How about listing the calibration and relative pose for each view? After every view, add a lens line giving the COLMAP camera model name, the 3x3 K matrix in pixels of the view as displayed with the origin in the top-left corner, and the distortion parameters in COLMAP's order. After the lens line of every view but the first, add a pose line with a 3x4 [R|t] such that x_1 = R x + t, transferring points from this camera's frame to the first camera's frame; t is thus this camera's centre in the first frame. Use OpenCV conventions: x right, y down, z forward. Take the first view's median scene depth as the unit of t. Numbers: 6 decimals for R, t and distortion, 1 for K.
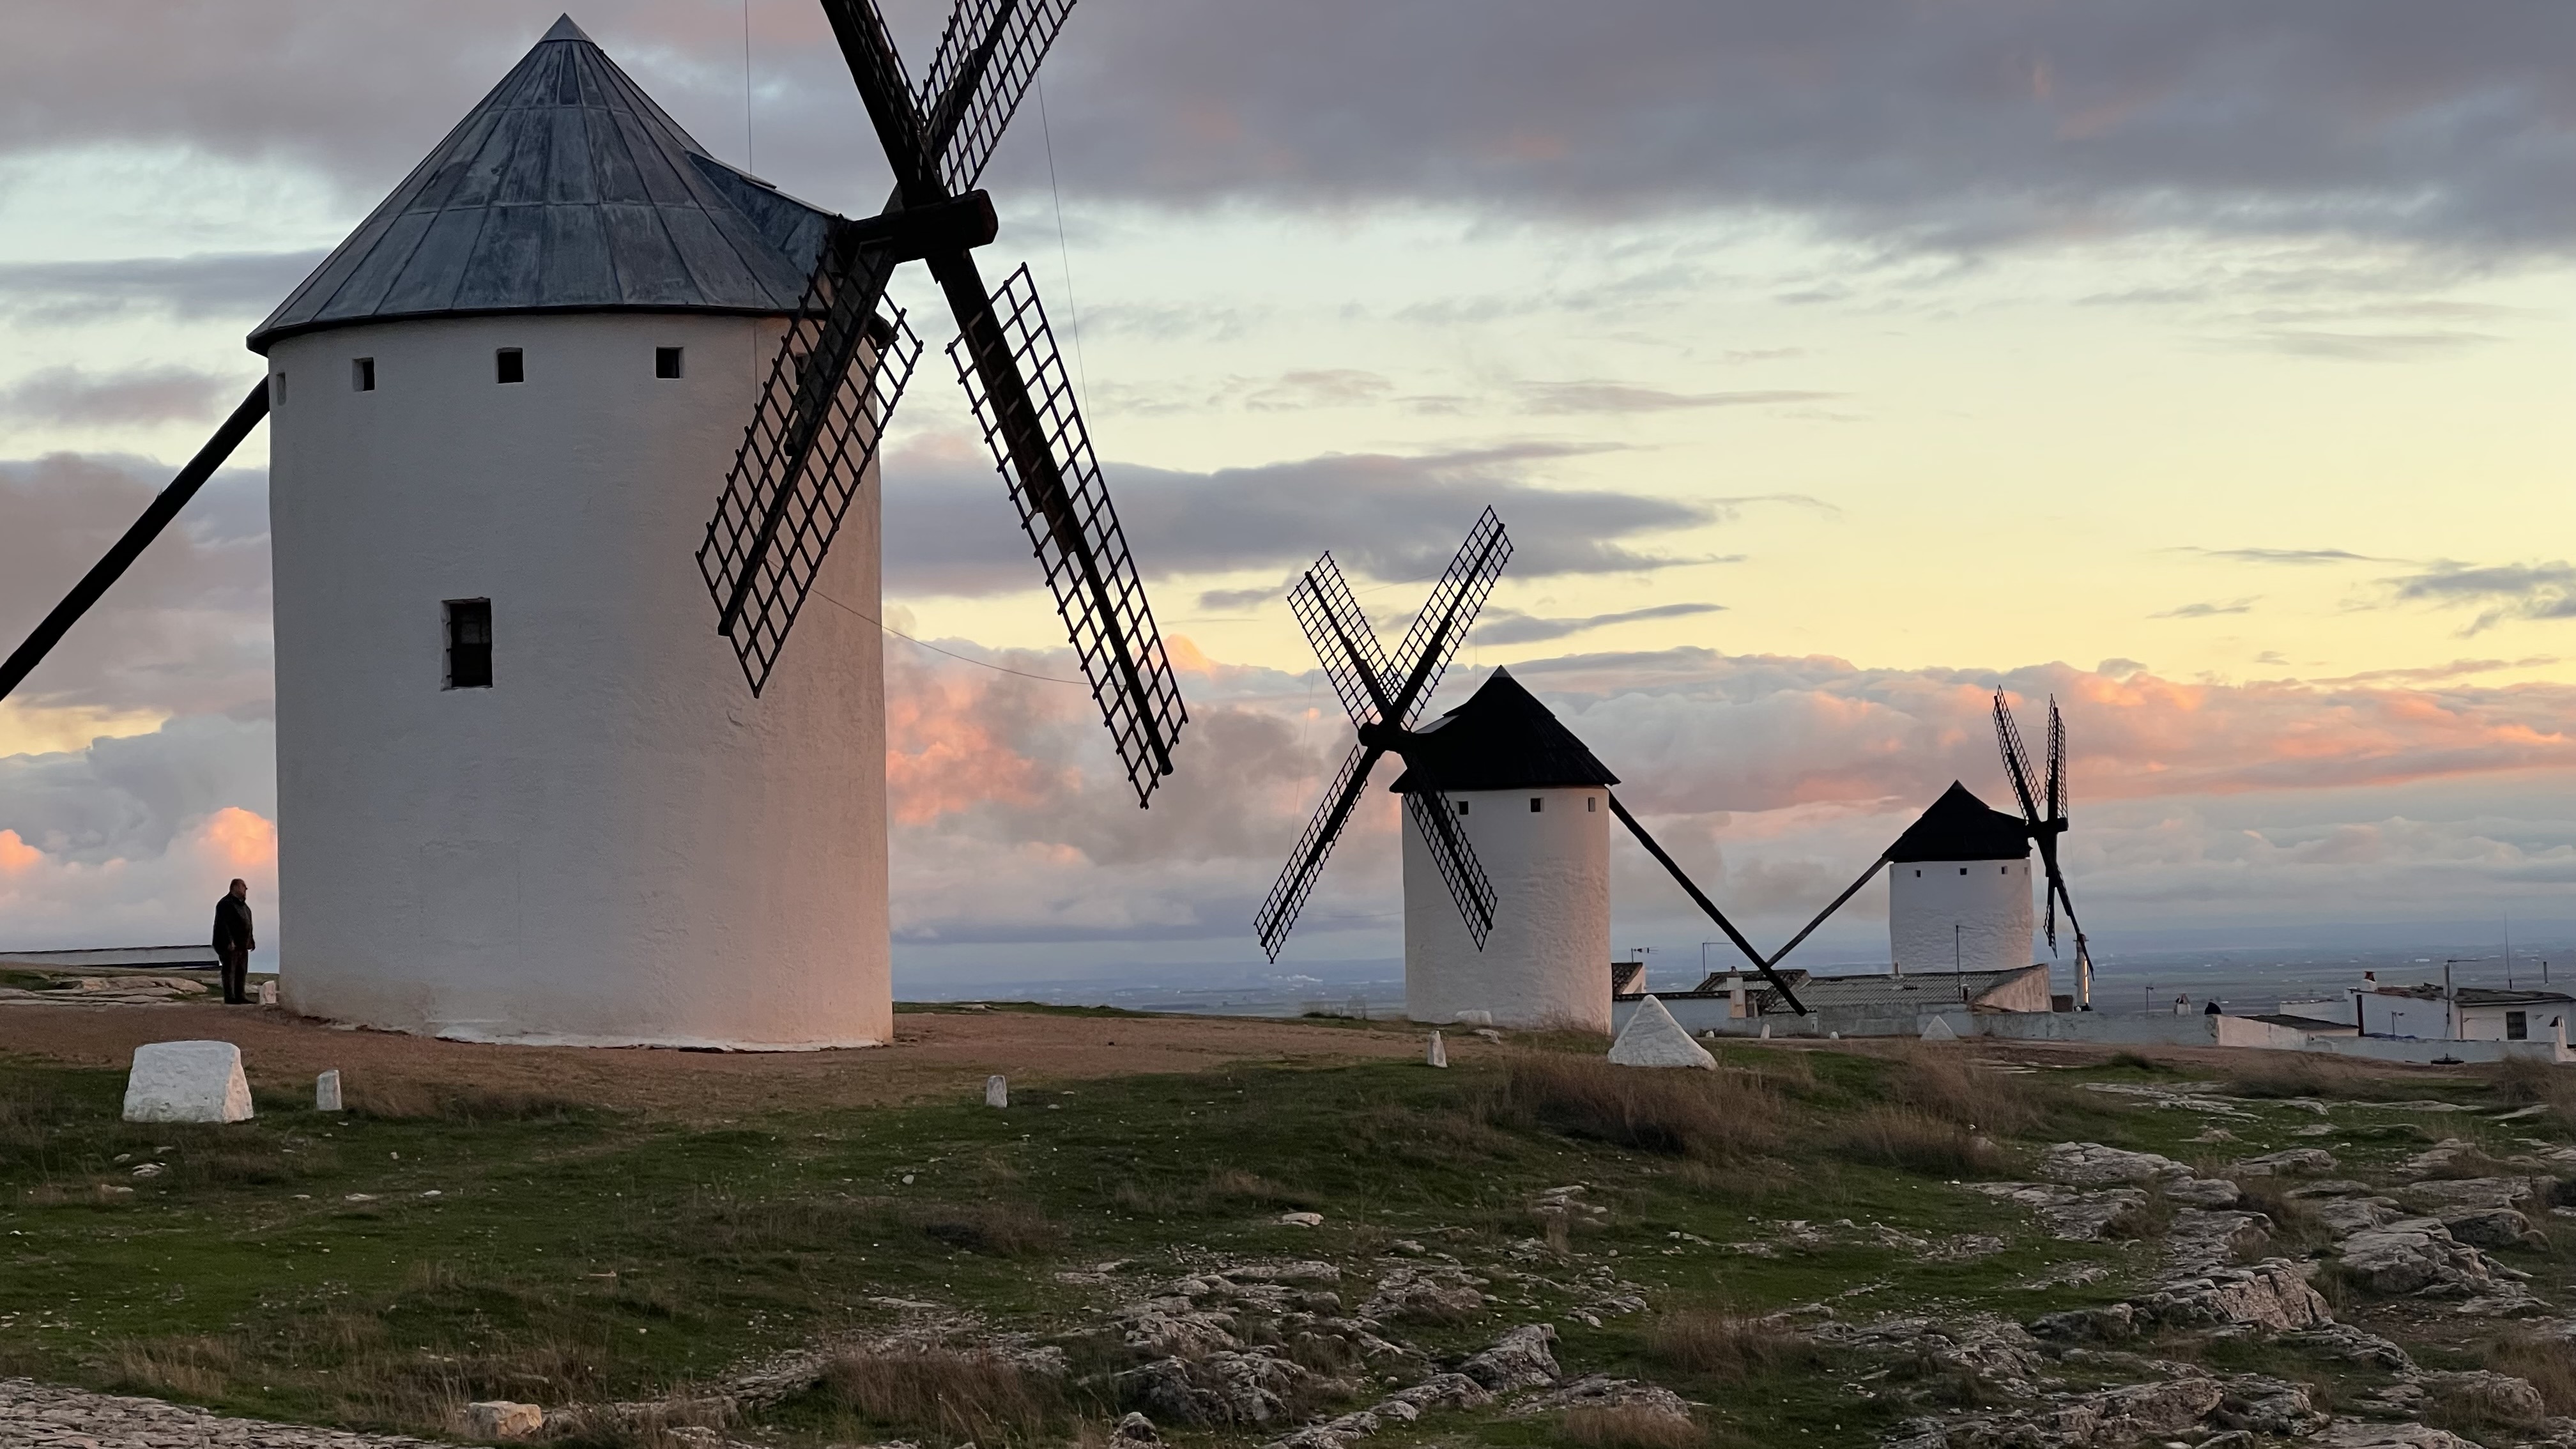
lens RADIAL K [[6048.3, 0, 1288.0], [0, 6048.3, 724.5], [0, 0, 1]] dist [-0.383122, 11.098641]
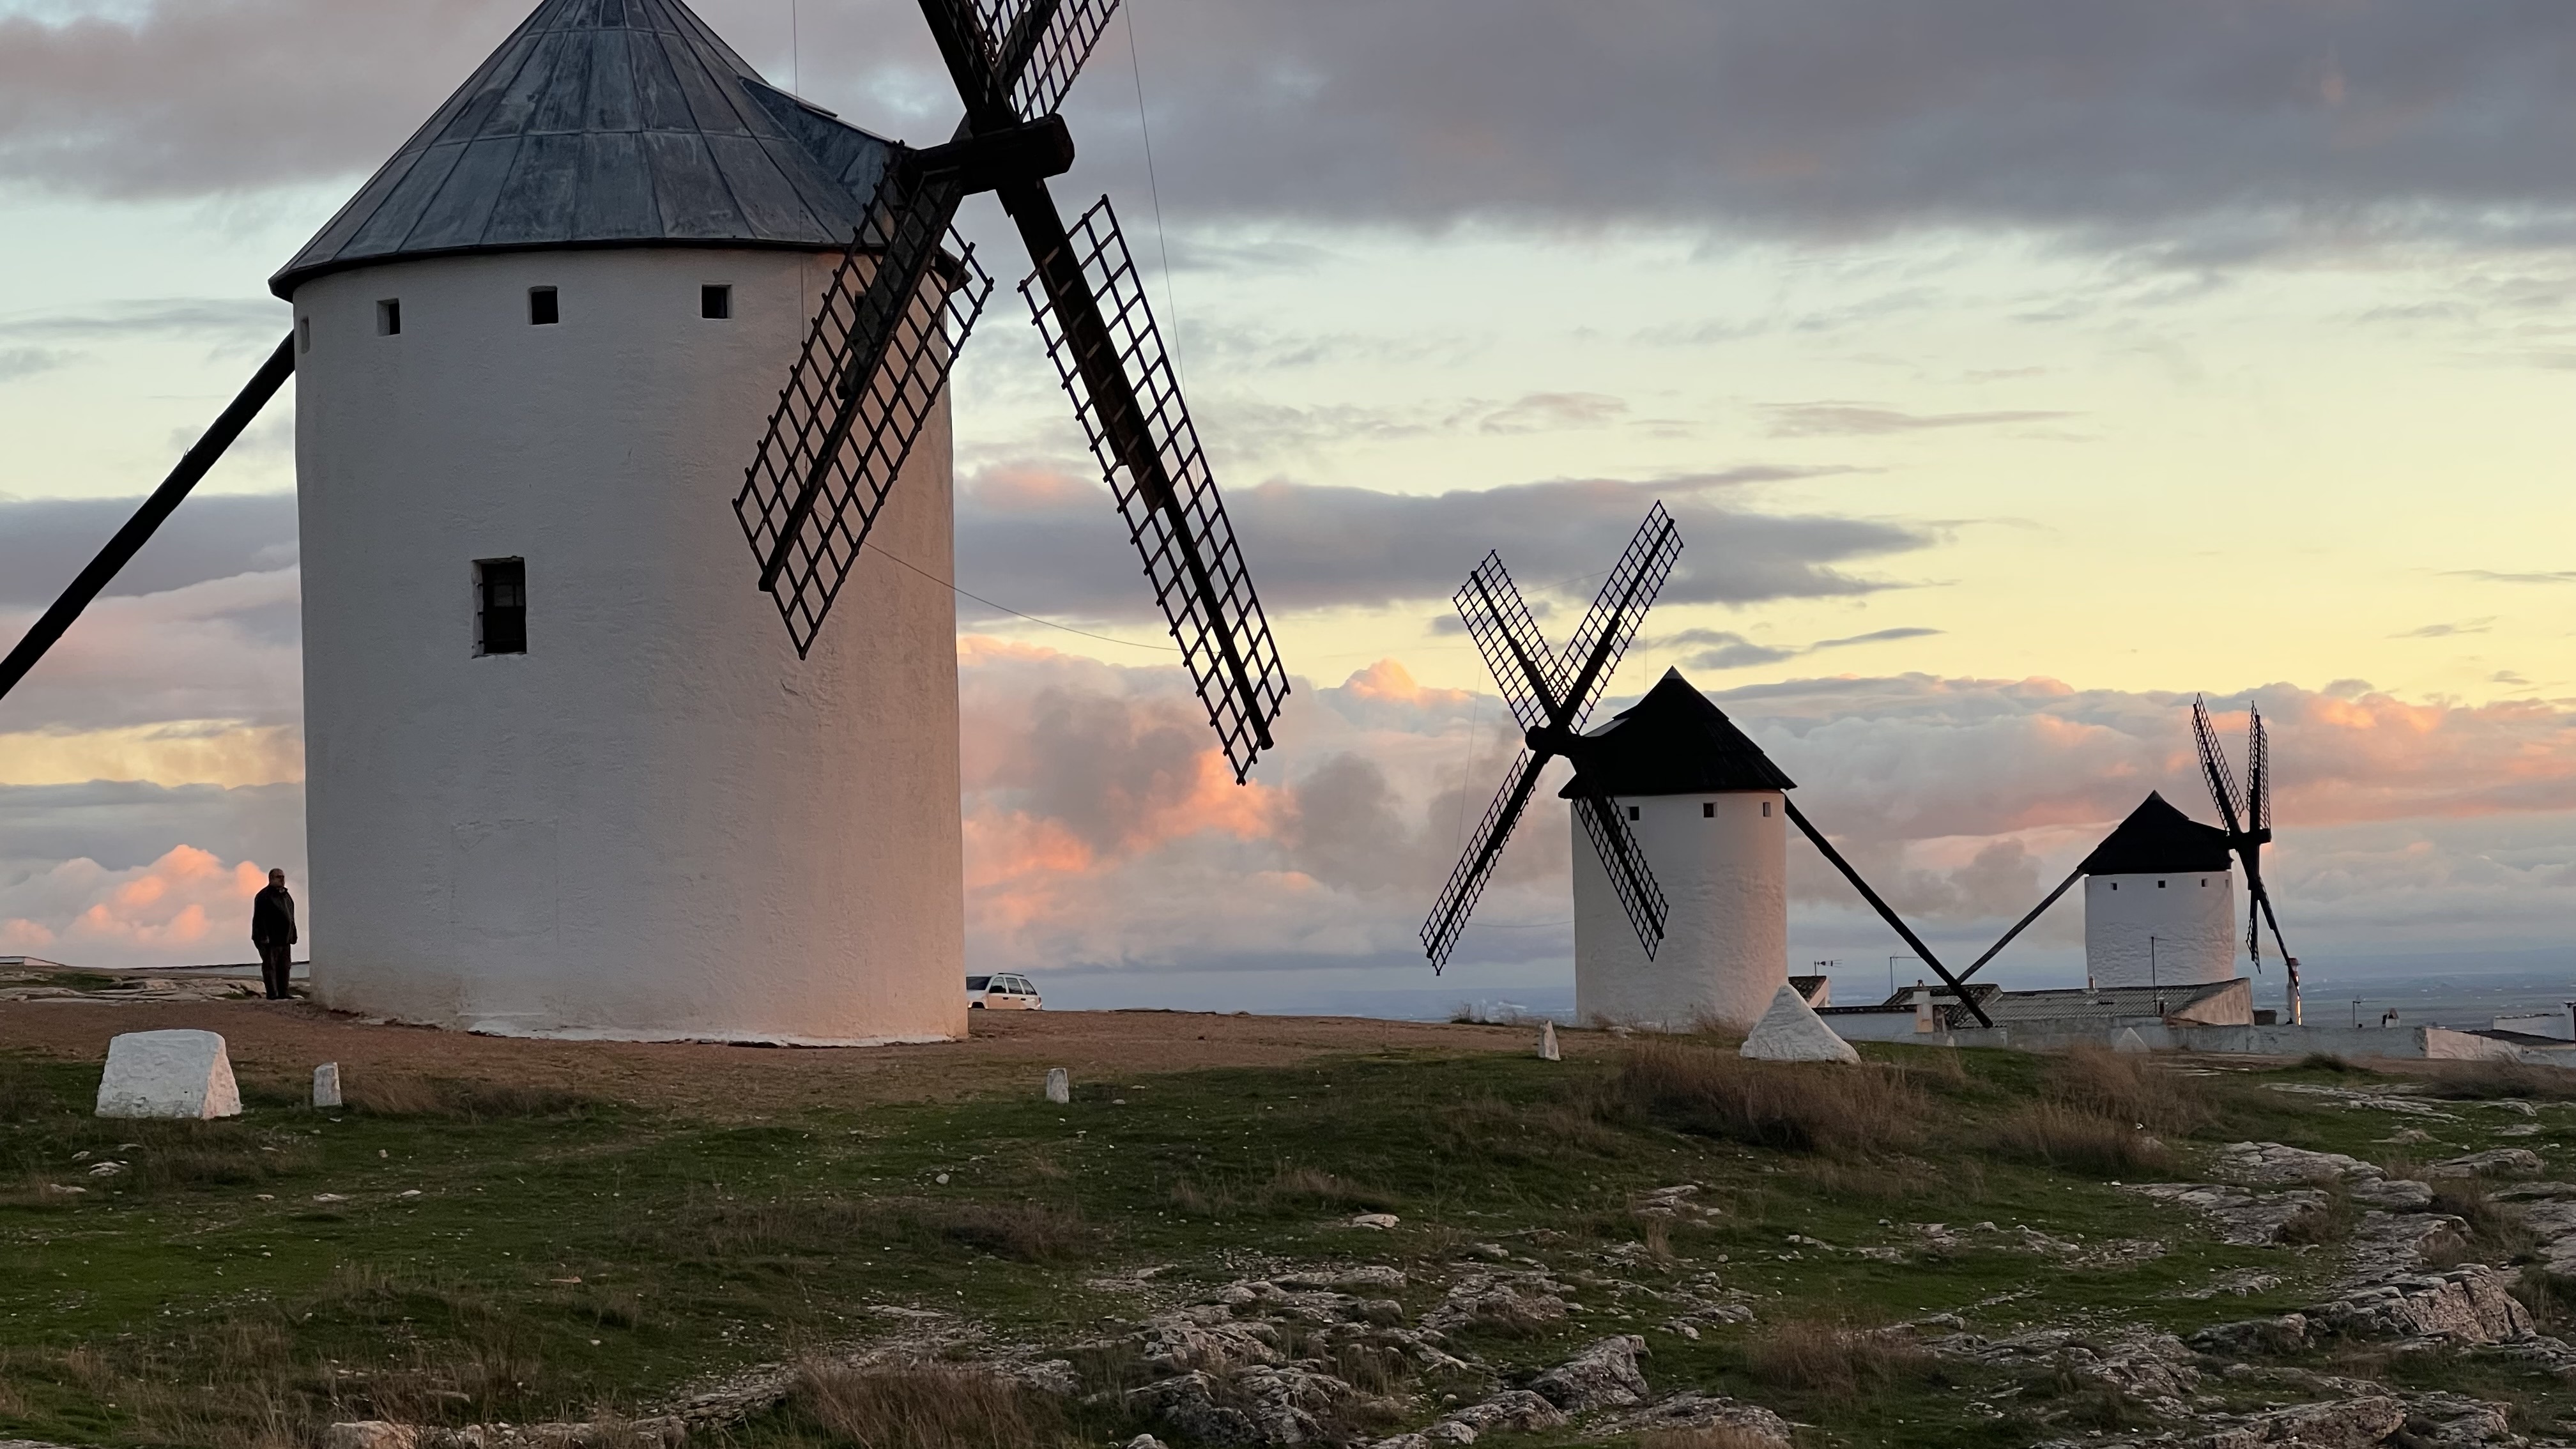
lens RADIAL K [[5799.9, 0, 1288.9], [0, 5799.9, 793.2], [0, 0, 1]] dist [-0.241288, 6.370166]
pose [[0.999032, -0.005098, -0.043687, 0.025254], [0.005173, 0.999985, 0.001608, 0.015477], [0.043678, -0.001833, 0.999044, 0.126822]]
